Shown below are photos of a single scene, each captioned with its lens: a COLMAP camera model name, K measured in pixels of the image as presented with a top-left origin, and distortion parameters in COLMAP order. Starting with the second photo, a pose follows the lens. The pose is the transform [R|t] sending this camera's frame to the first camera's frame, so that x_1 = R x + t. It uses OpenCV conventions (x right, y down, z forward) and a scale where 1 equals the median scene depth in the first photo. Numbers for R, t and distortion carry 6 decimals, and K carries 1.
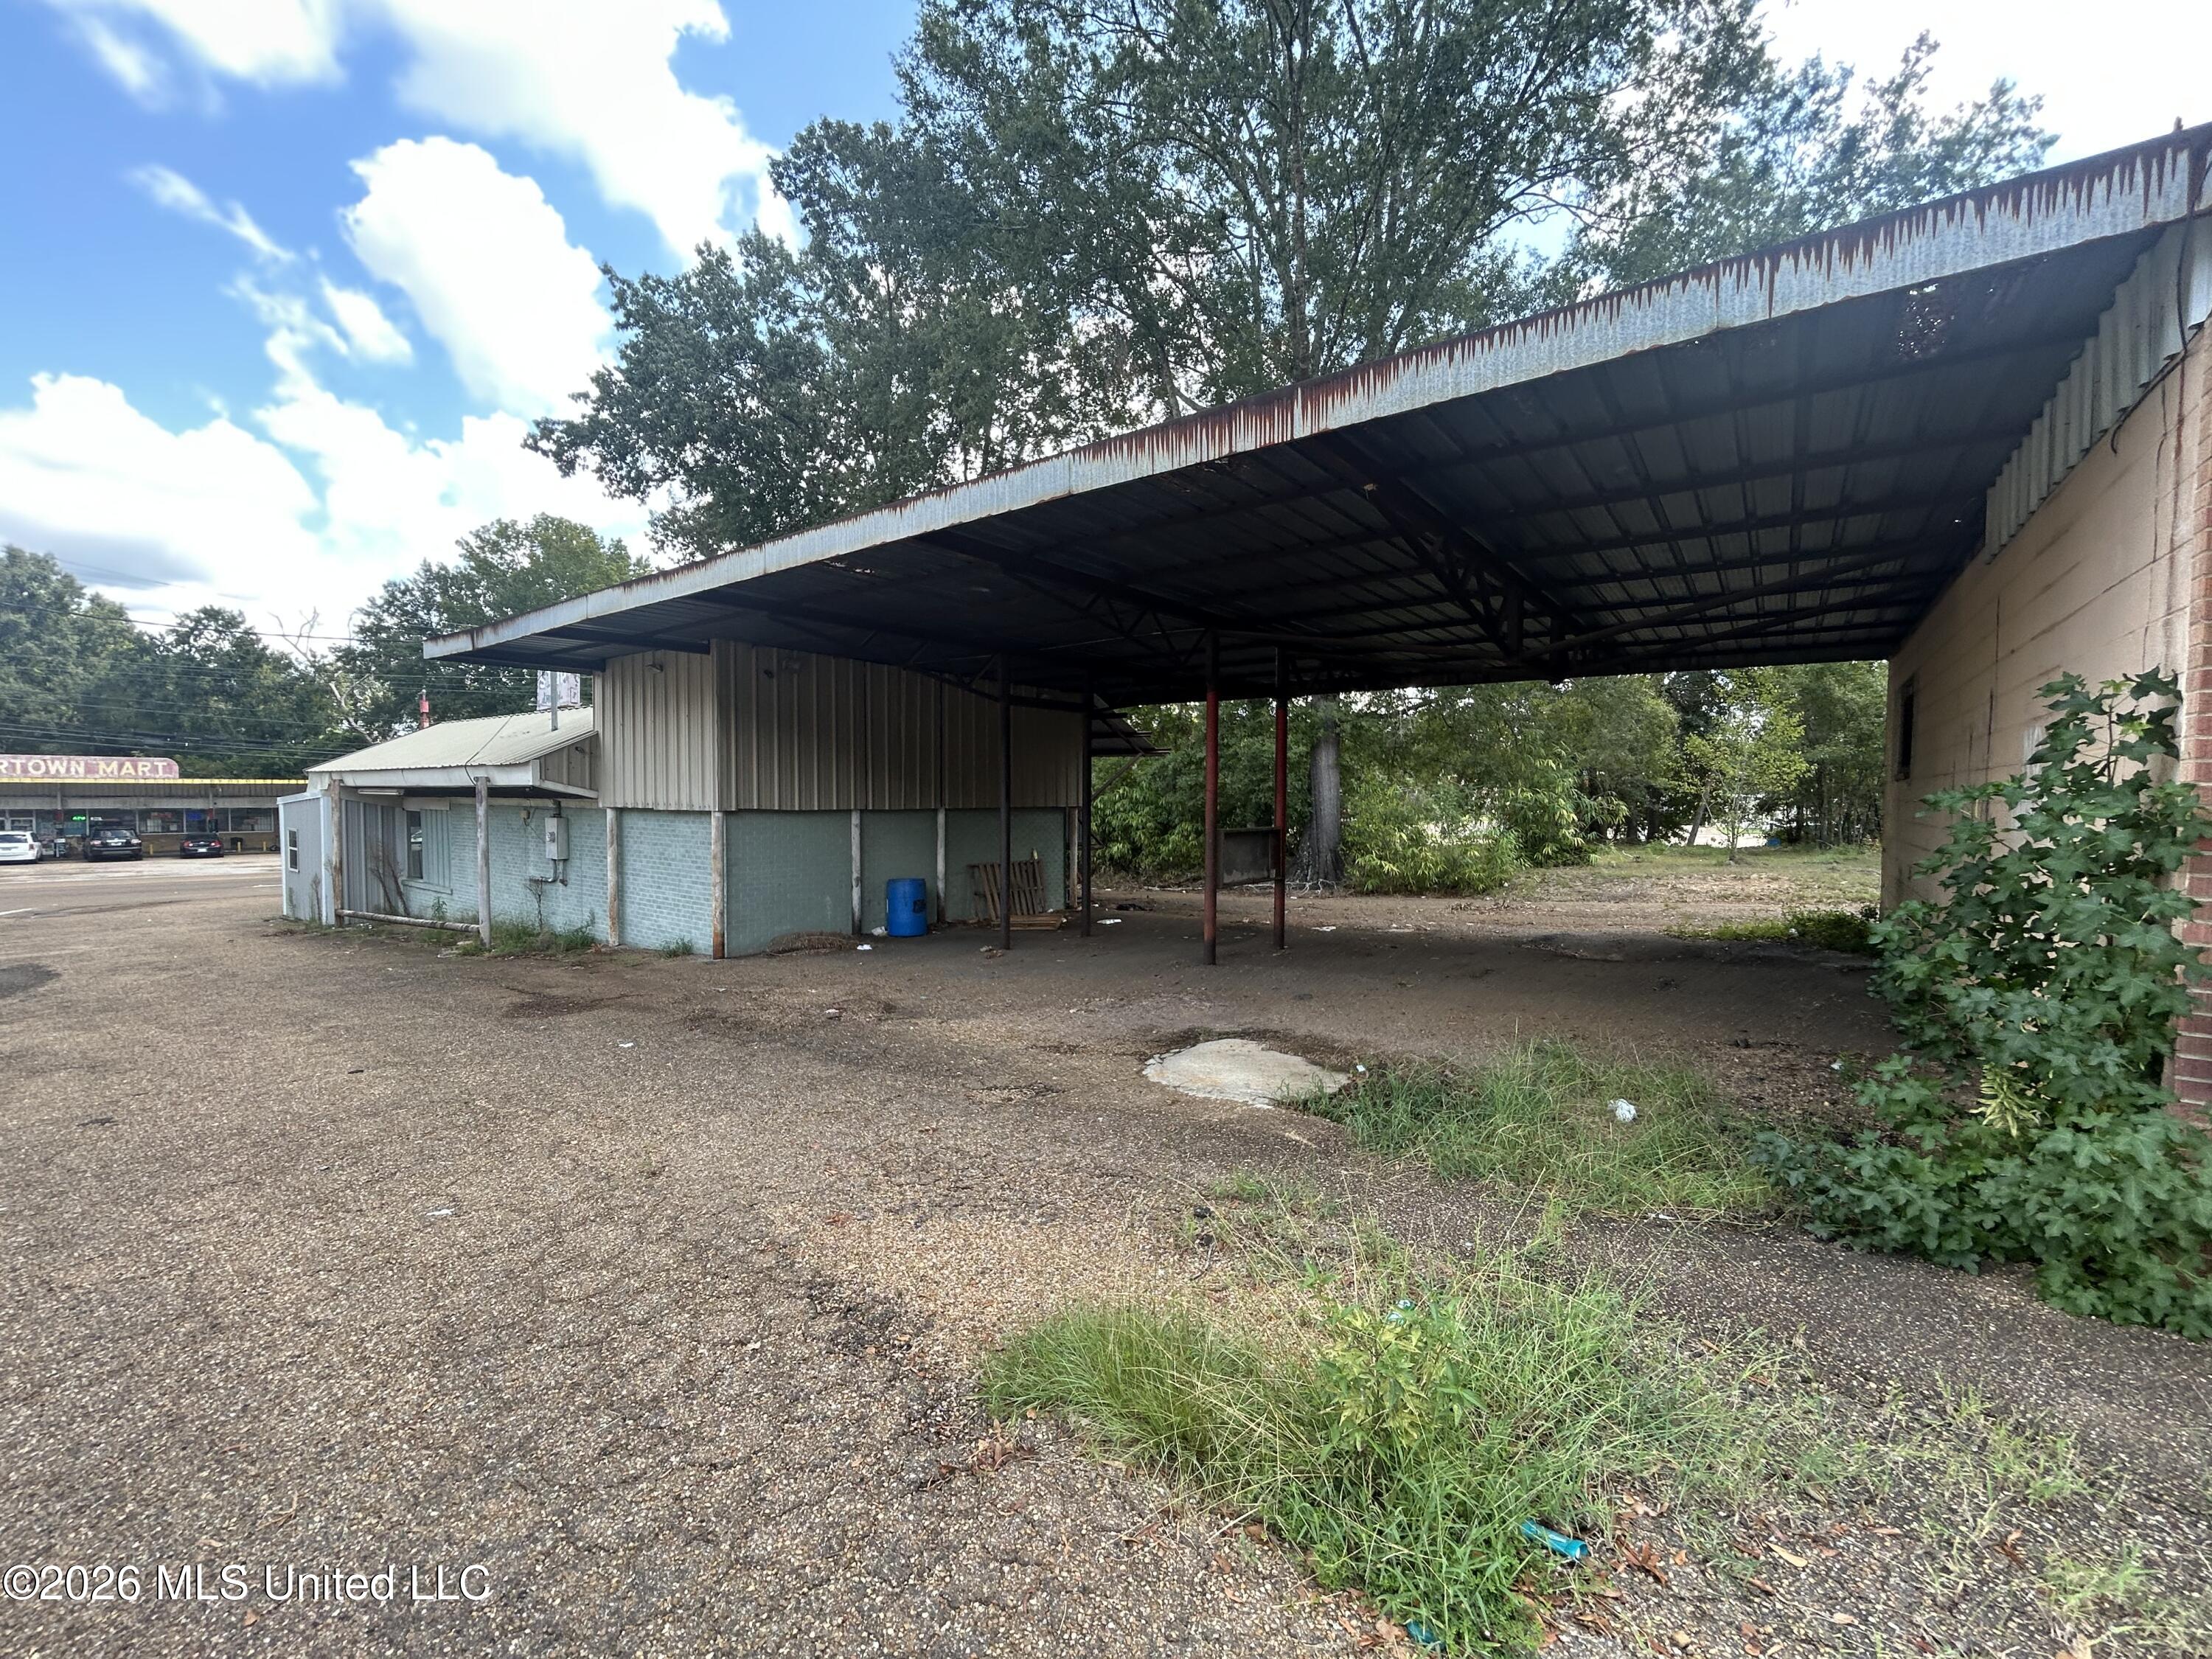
lens RADIAL K [[905.9, 0, 1118.2], [0, 905.9, 821.2], [0, 0, 1]] dist [0.003163, -0.000818]
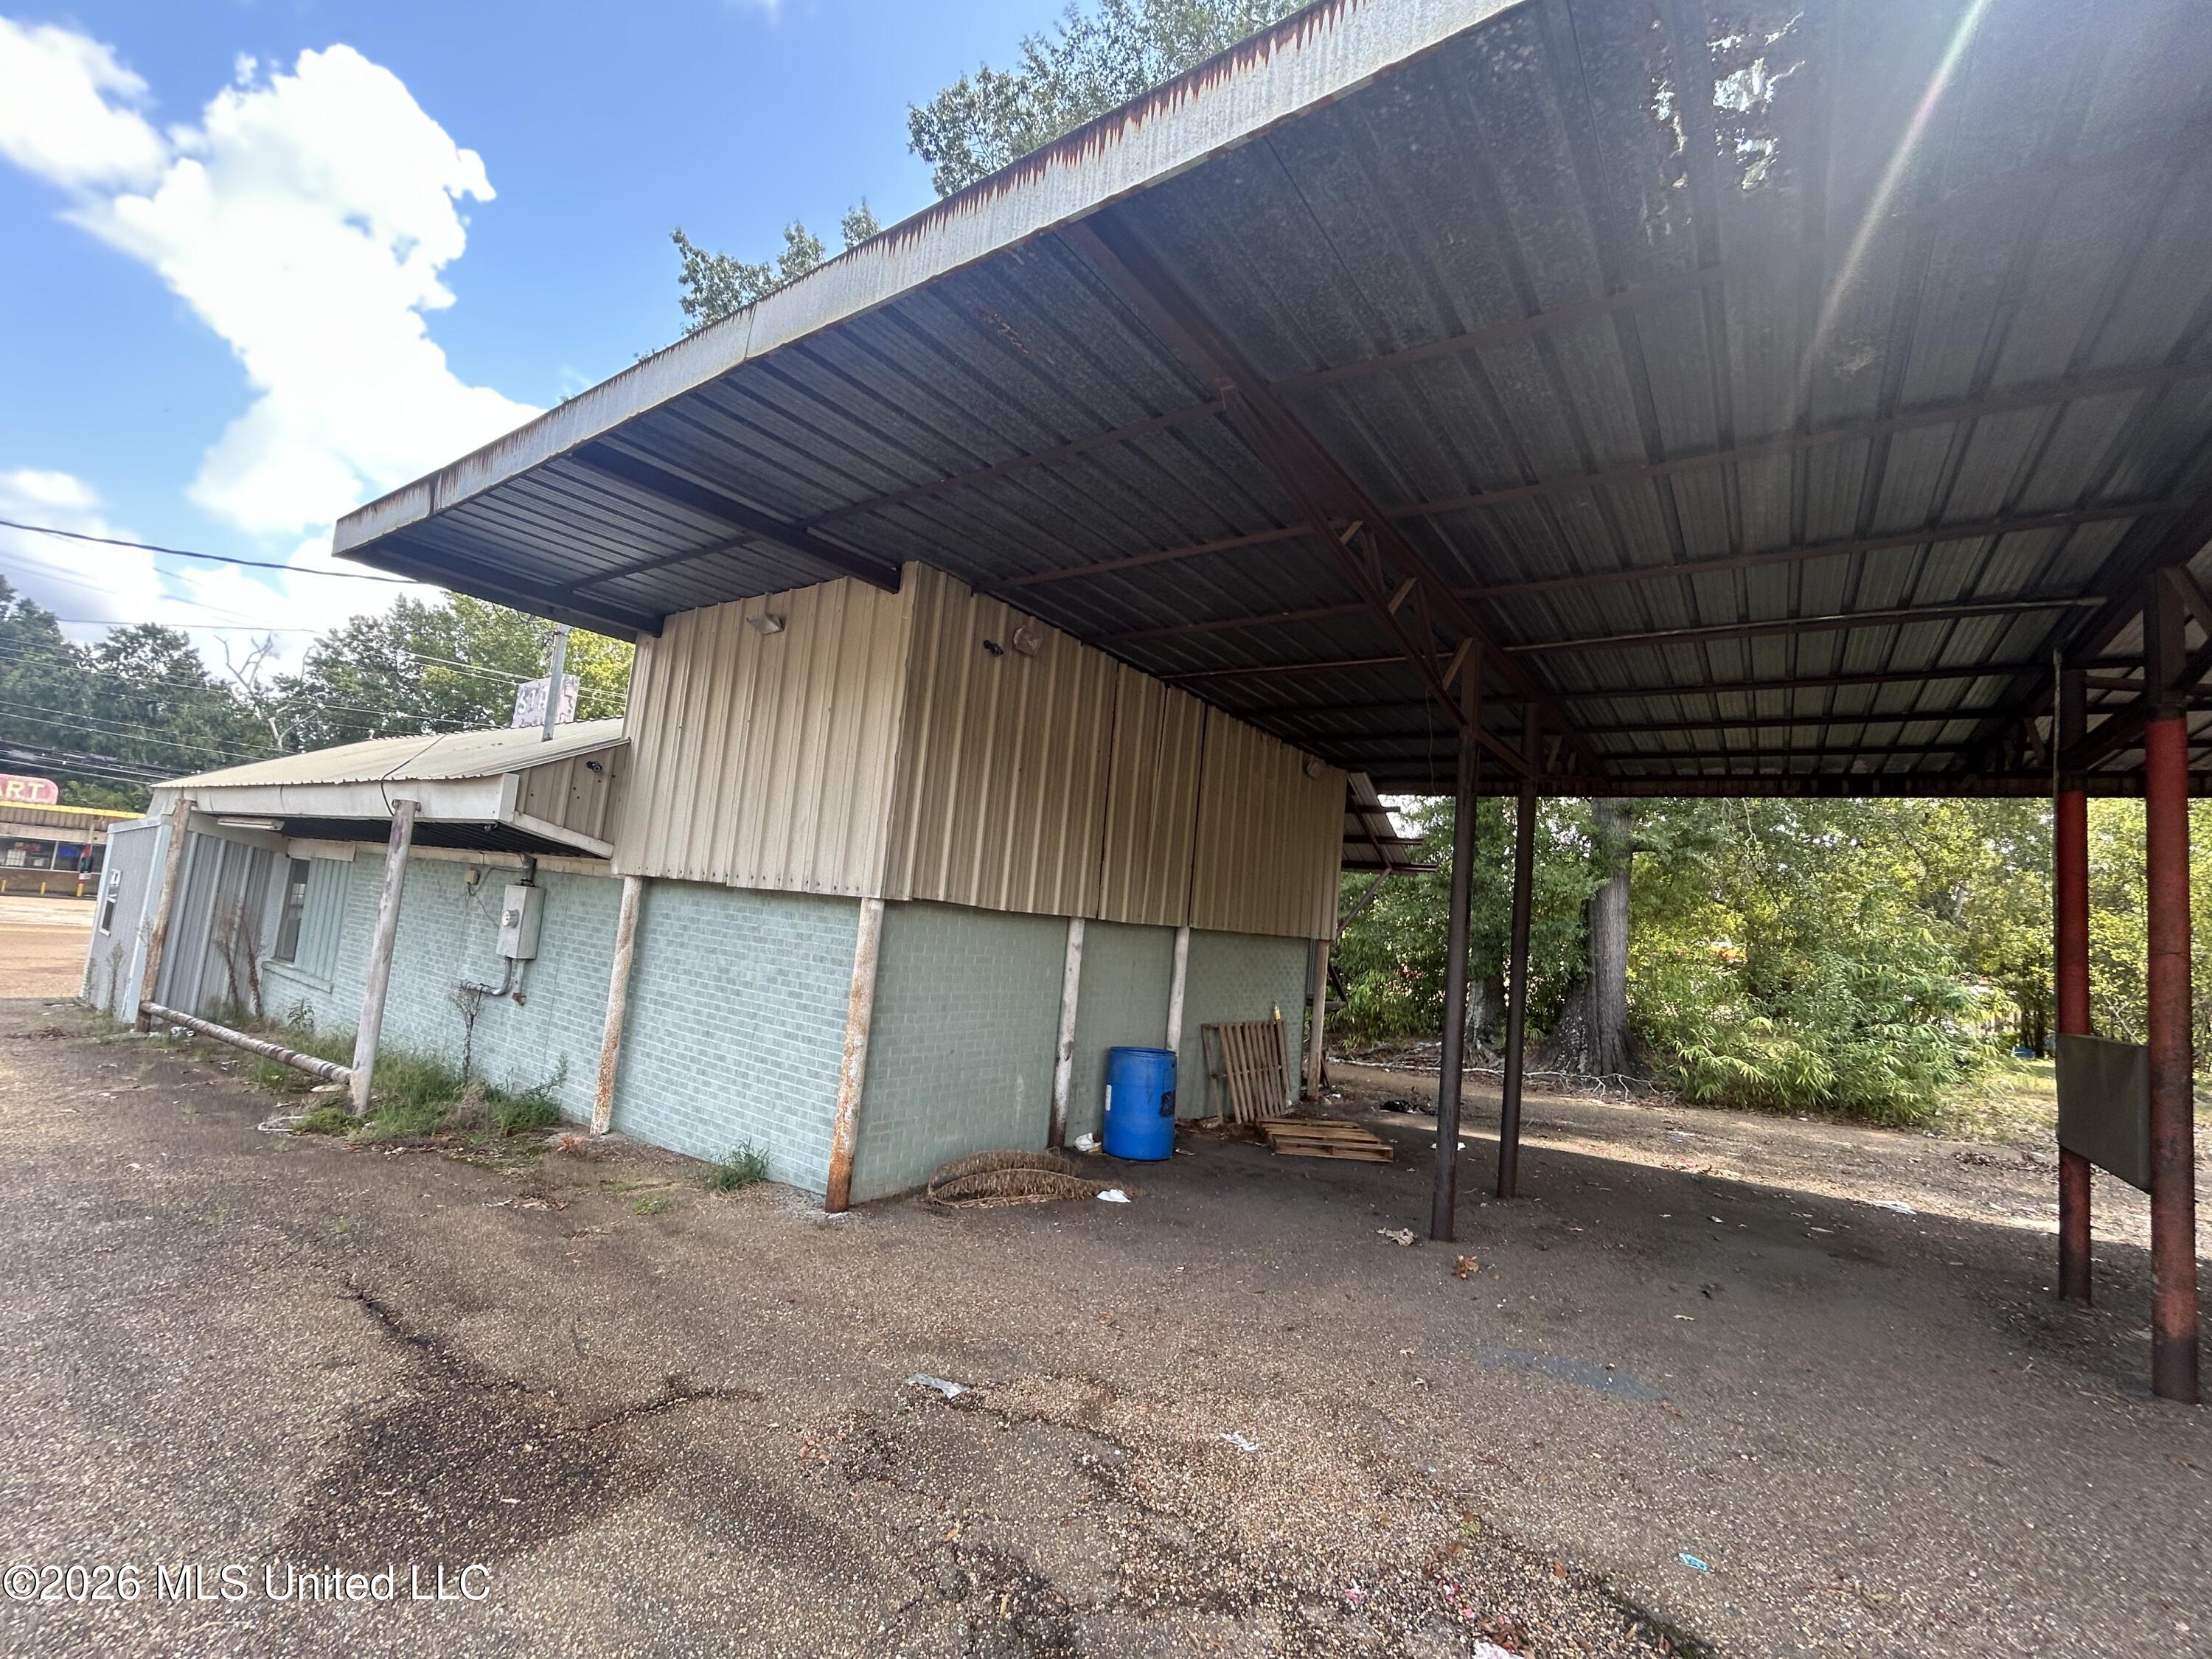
lens RADIAL K [[905.9, 0, 1095.6], [0, 905.9, 828.1], [0, 0, 1]] dist [0.003163, -0.000818]
pose [[0.995786, 0.089057, 0.021884, -0.254459], [-0.085523, 0.987958, -0.128939, 0.003015], [-0.033103, 0.126524, 0.991411, 0.380795]]
